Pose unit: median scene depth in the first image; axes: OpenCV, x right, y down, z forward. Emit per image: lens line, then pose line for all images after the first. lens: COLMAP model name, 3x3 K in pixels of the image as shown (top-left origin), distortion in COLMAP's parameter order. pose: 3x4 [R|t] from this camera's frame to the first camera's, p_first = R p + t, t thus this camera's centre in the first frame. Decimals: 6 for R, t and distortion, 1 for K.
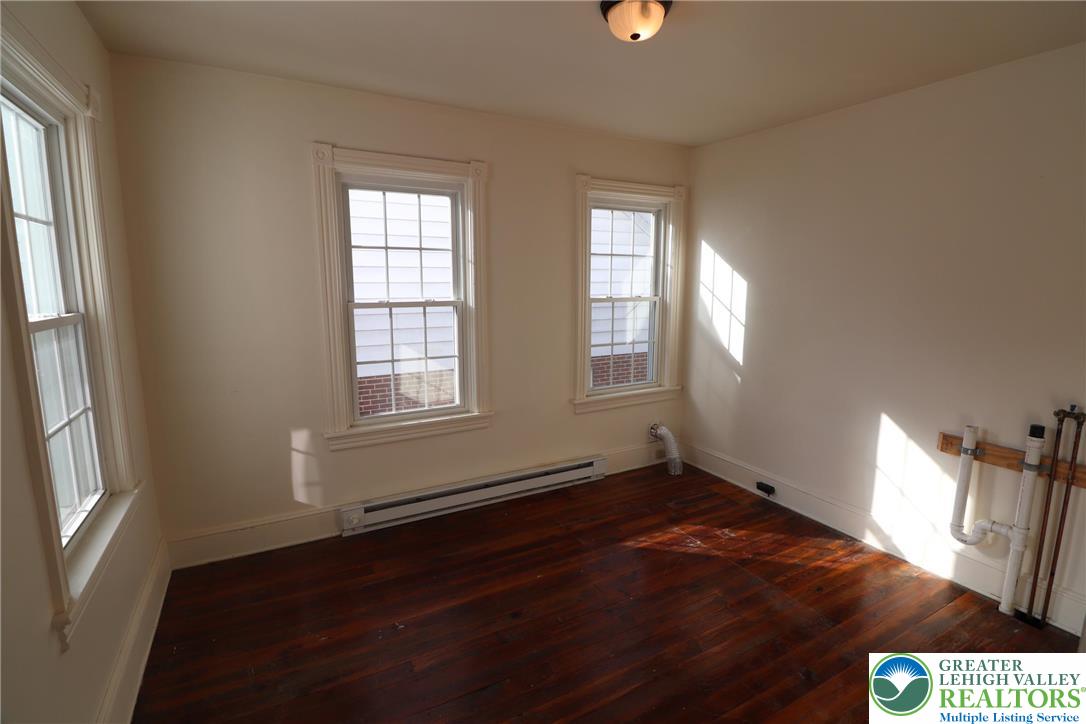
lens RADIAL K [[503.7, 0, 538.2], [0, 503.7, 355.2], [0, 0, 1]] dist [0.000772, -0.012245]
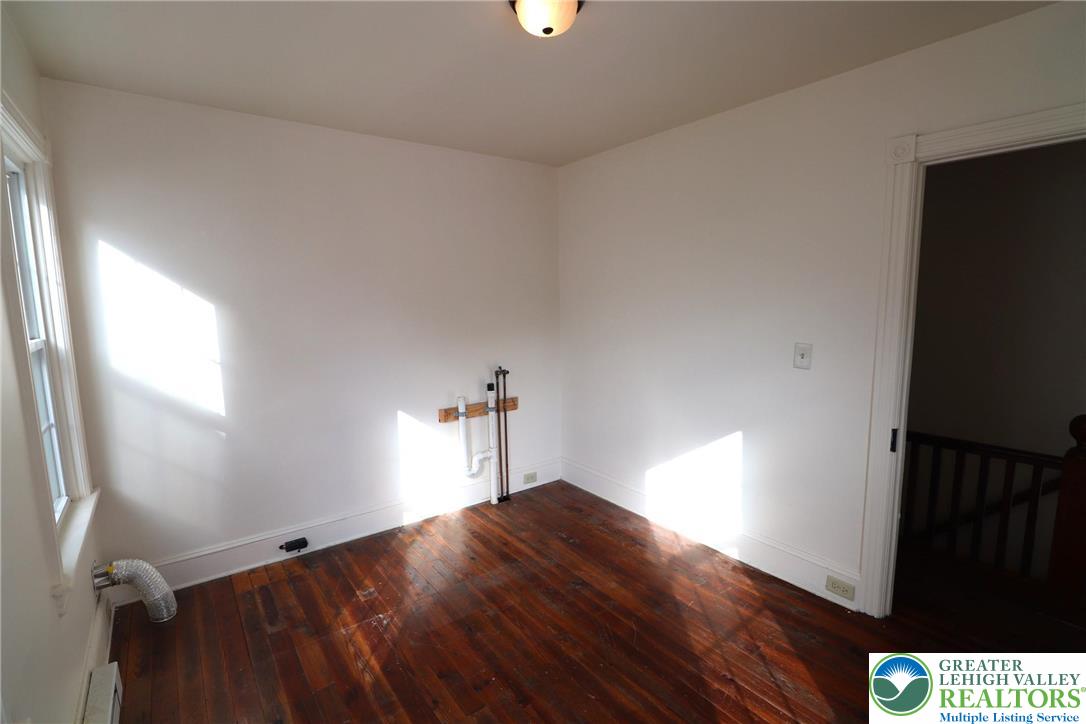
lens RADIAL K [[504.0, 0, 539.9], [0, 504.0, 357.5], [0, 0, 1]] dist [0.003342, -0.011887]
pose [[-0.143816, -0.125980, 0.981553, -0.466138], [0.164181, 0.975081, 0.149205, -0.119243], [-0.975890, 0.182611, -0.119549, 0.749372]]
